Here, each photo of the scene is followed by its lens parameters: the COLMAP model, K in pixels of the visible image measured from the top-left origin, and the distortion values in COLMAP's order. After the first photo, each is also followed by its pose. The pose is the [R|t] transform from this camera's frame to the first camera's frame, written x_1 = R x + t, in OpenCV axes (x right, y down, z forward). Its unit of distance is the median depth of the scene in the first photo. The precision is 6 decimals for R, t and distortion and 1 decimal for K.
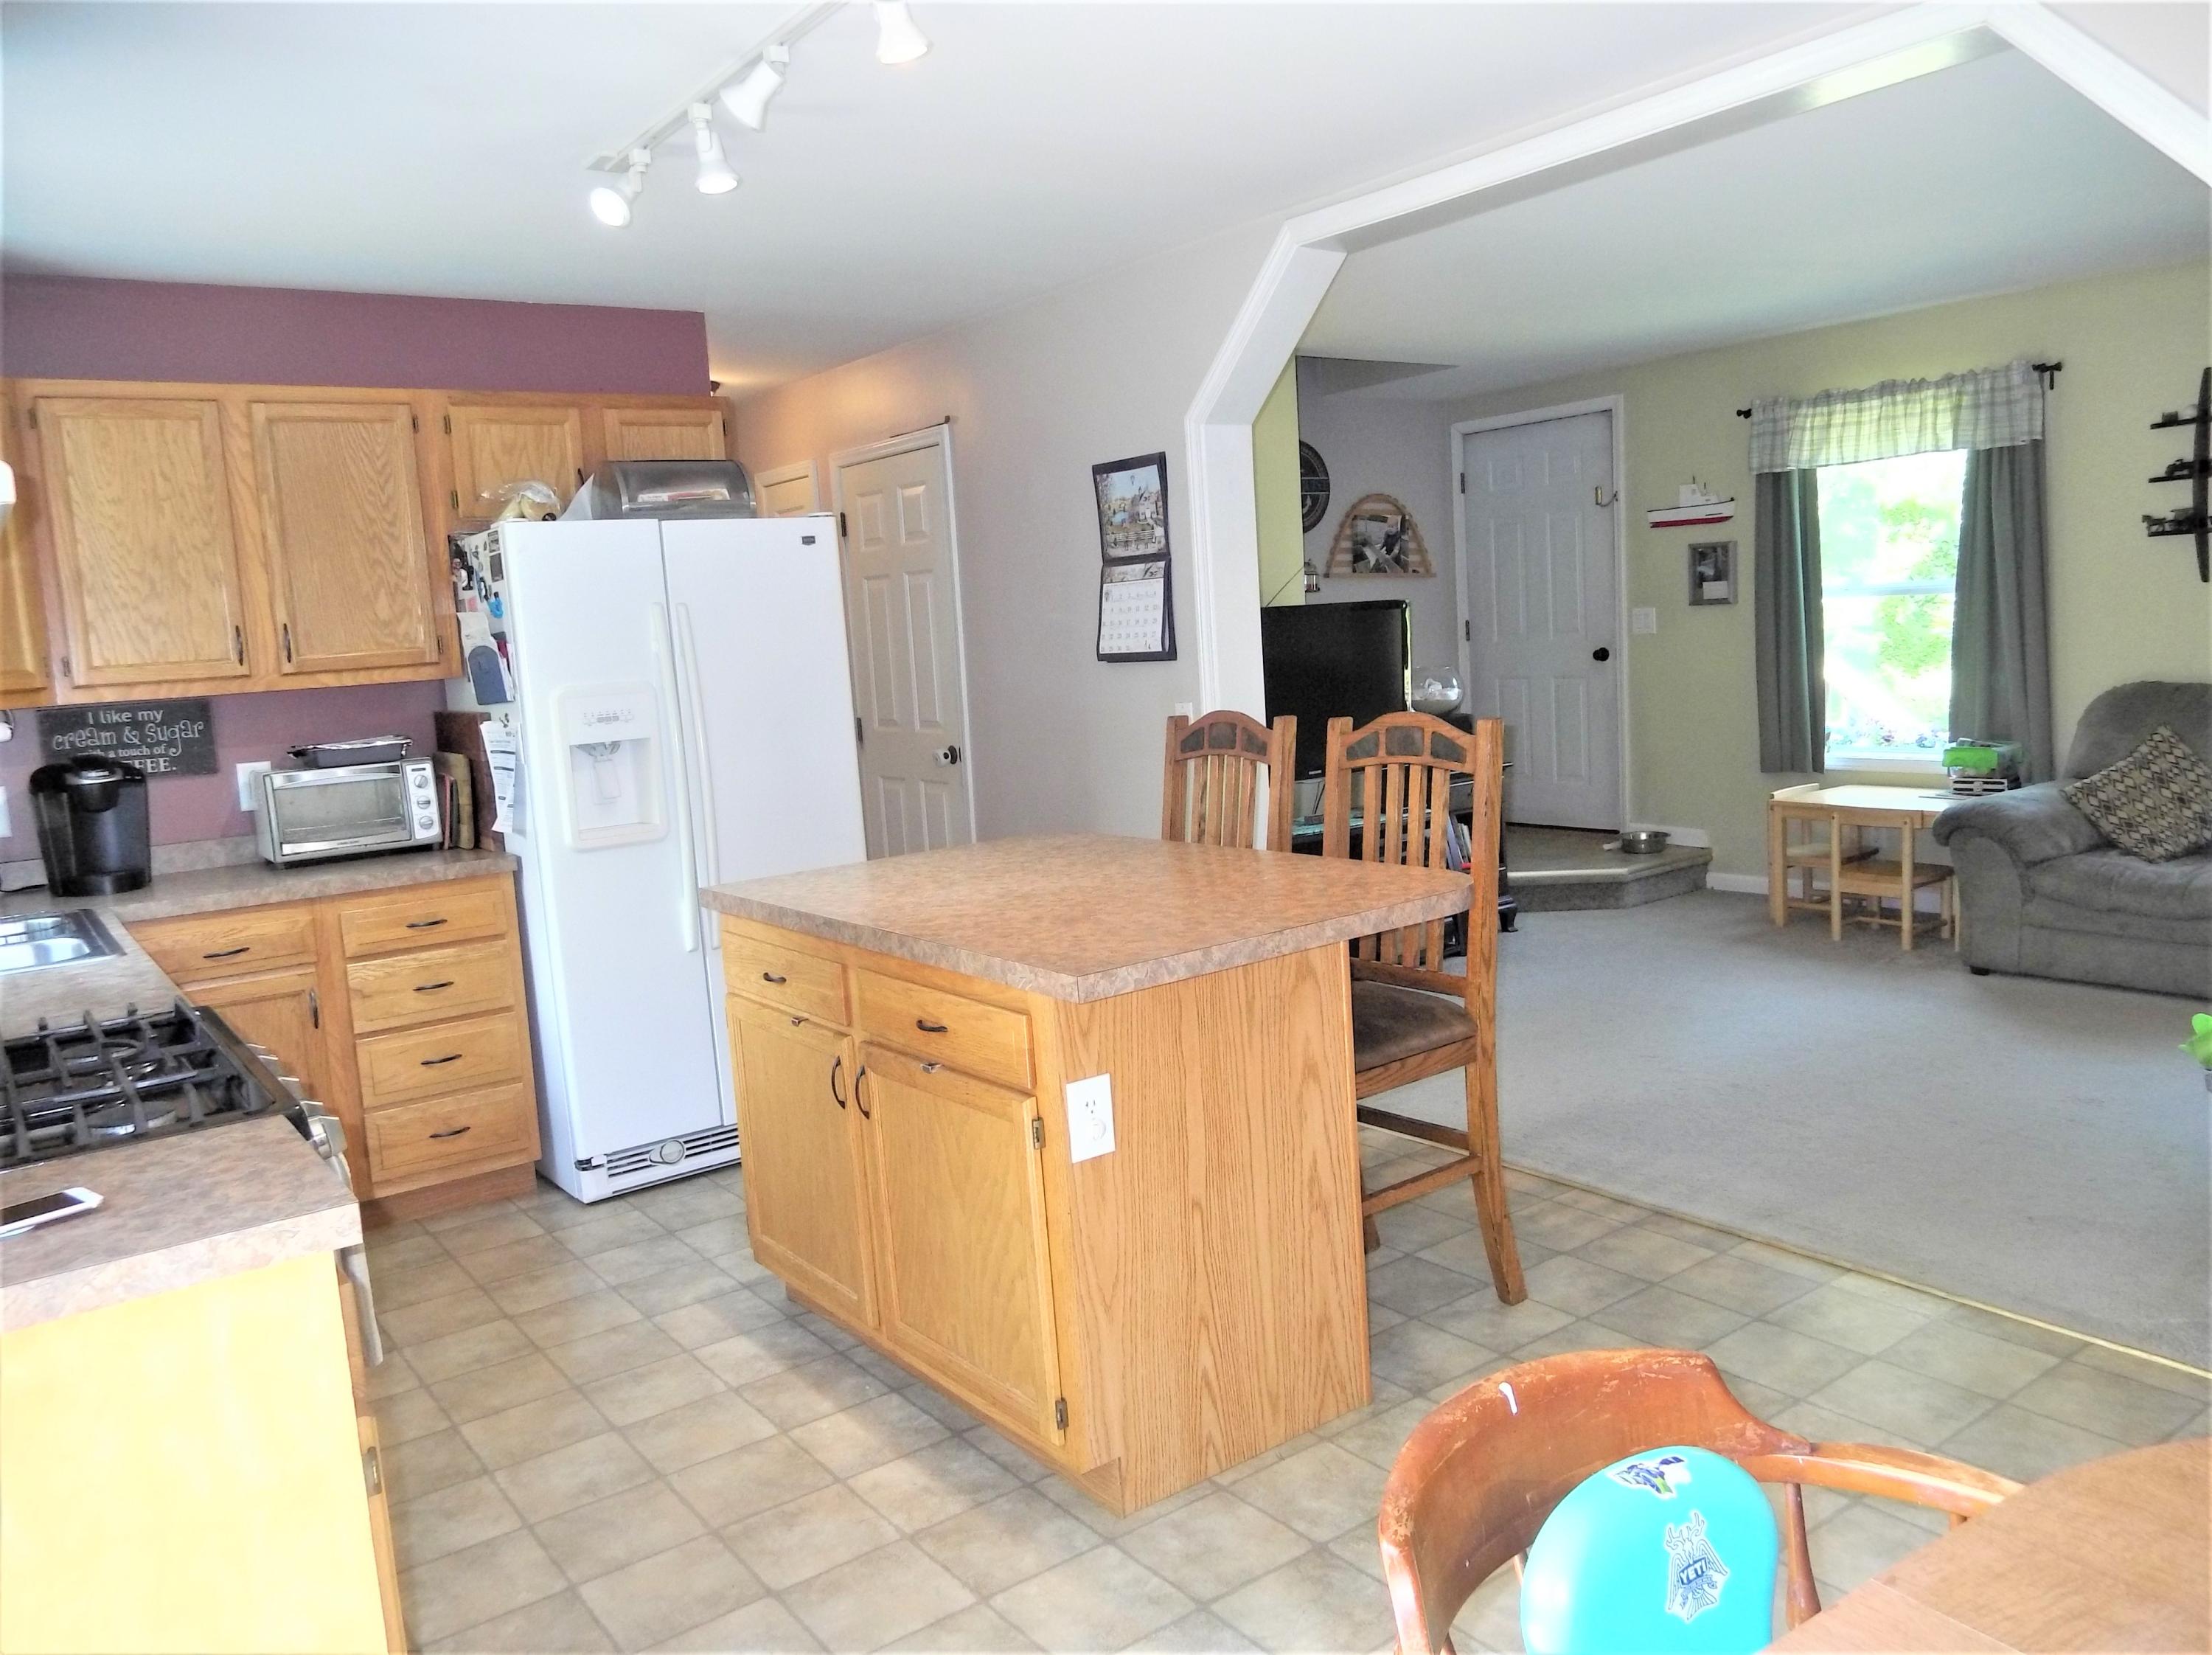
lens RADIAL K [[1615.1, 0, 1112.0], [0, 1615.1, 822.8], [0, 0, 1]] dist [-0.035747, -0.000643]
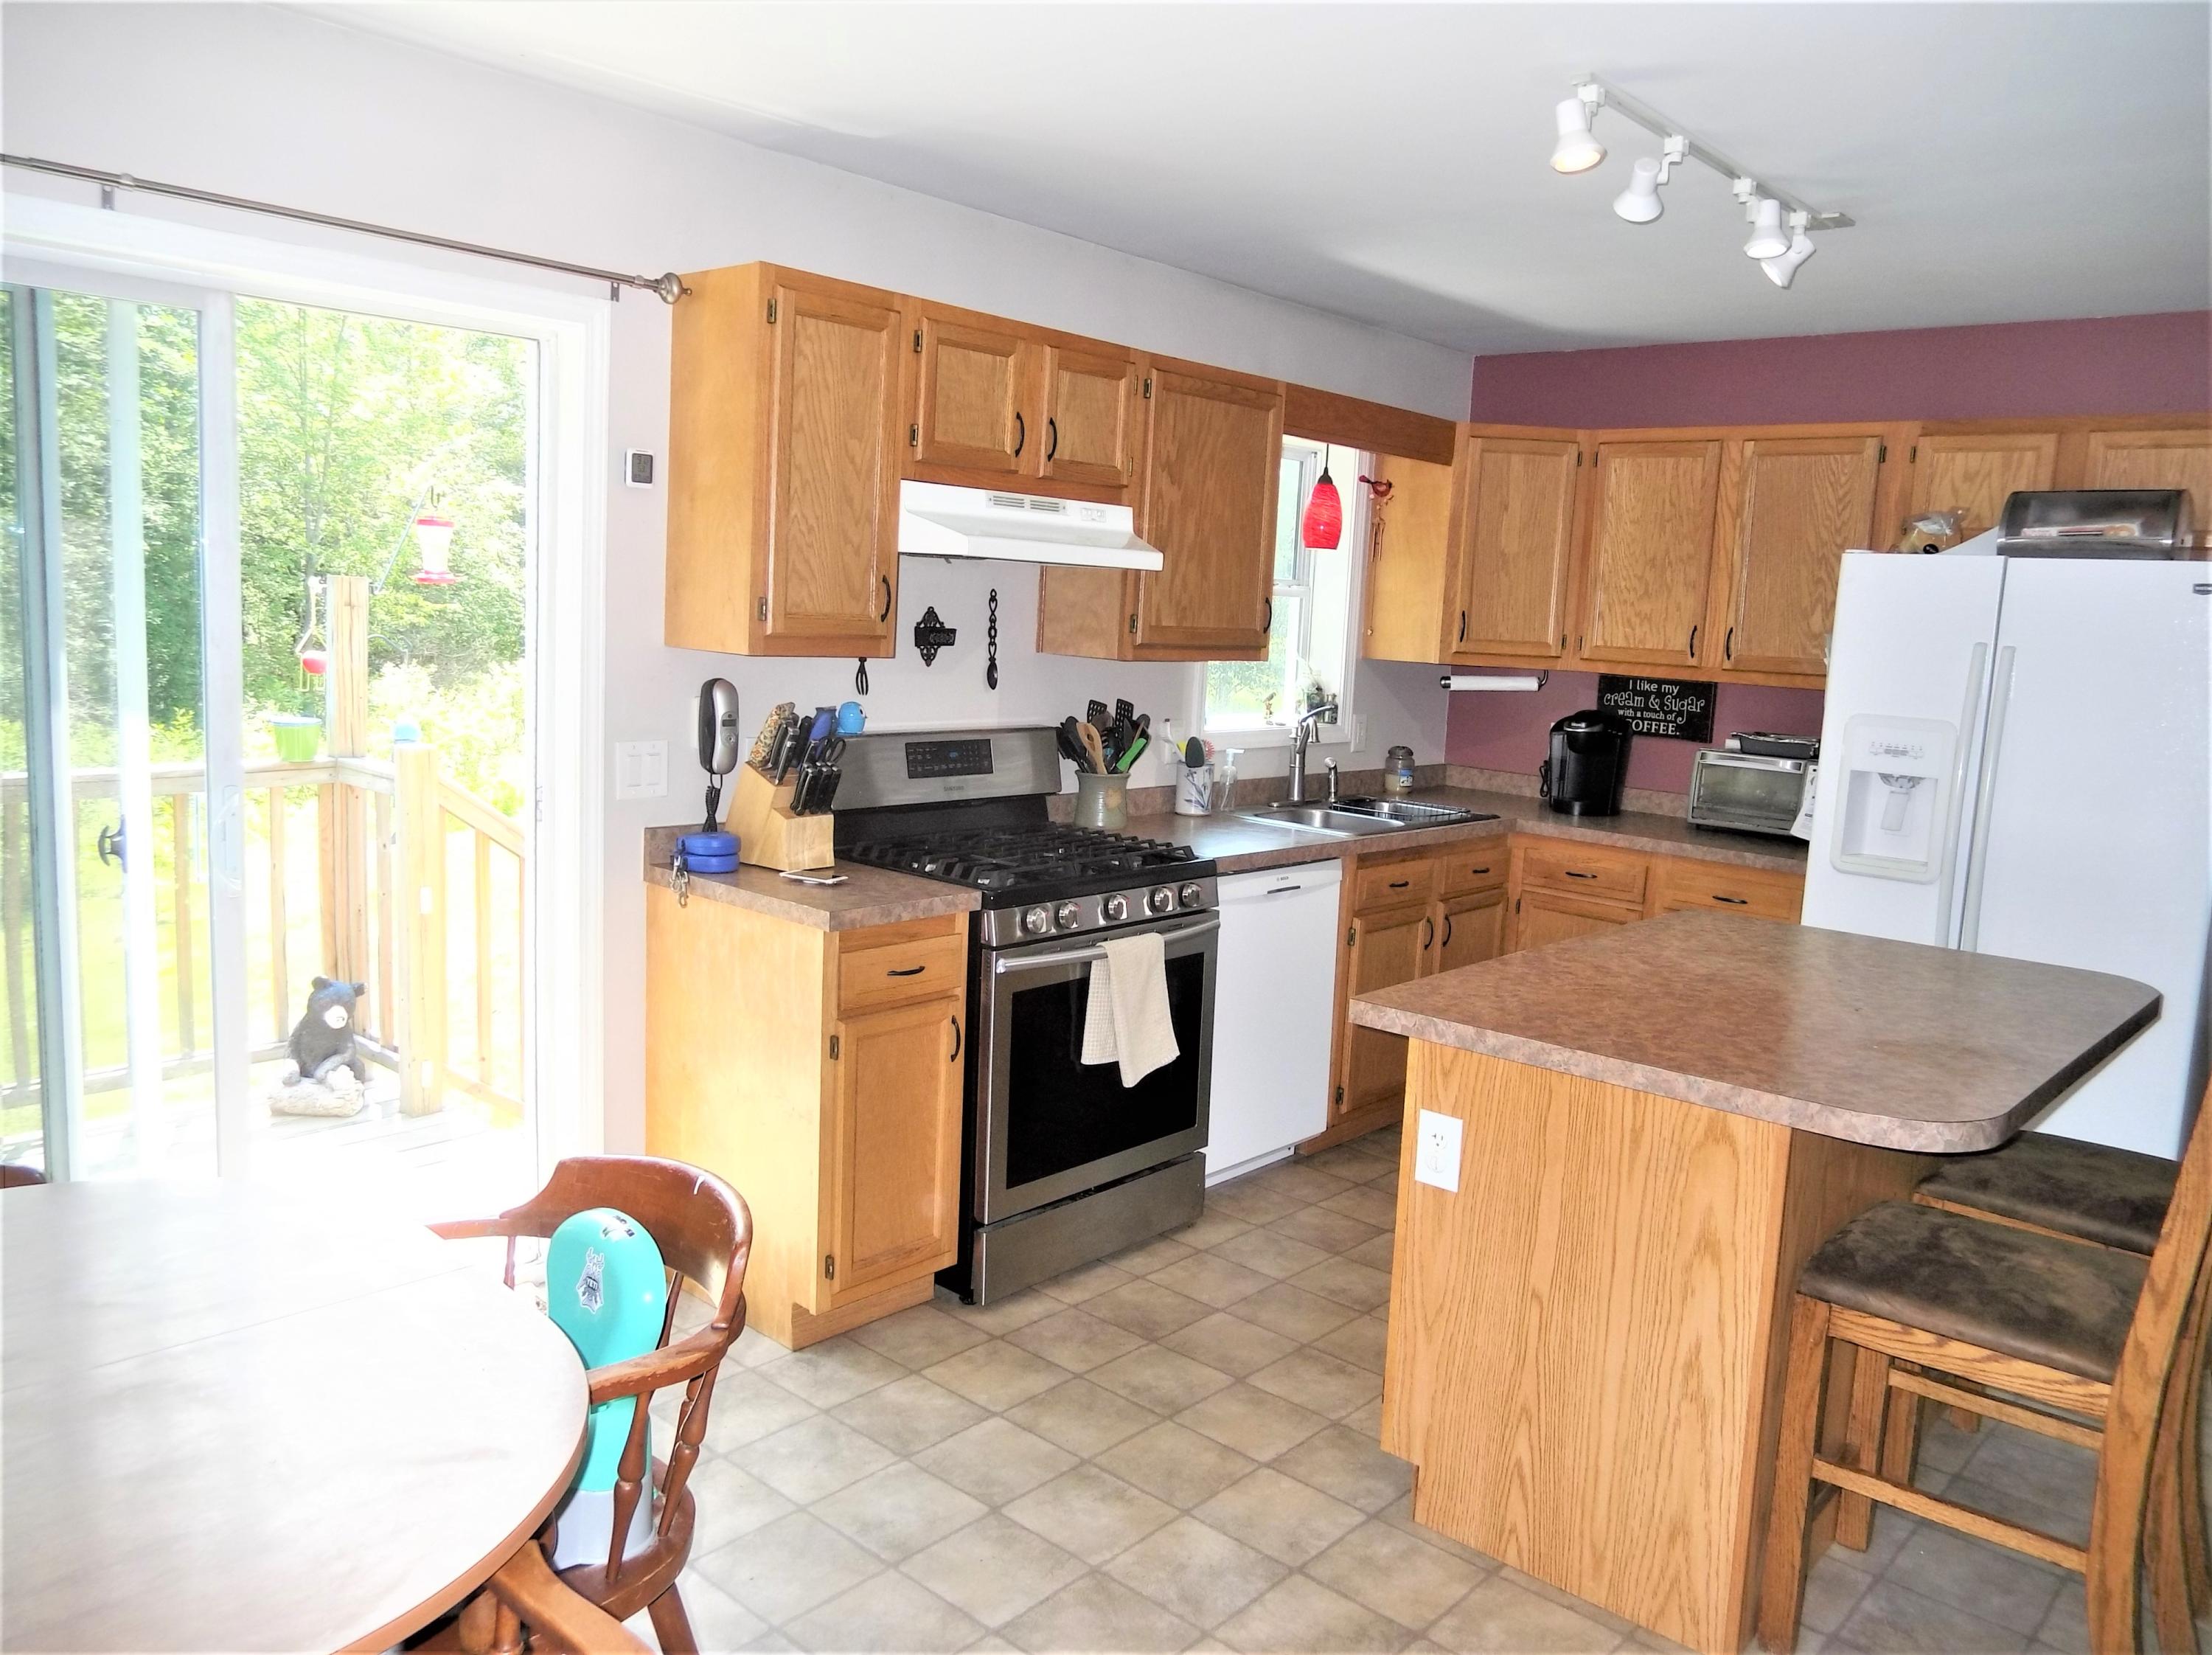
lens RADIAL K [[1615.1, 0, 1112.0], [0, 1615.1, 822.8], [0, 0, 1]] dist [-0.035747, -0.000643]
pose [[0.197091, 0.205379, -0.958632, 0.577869], [-0.179034, 0.968908, 0.170772, -0.108484], [0.963899, 0.137970, 0.227733, 0.316065]]
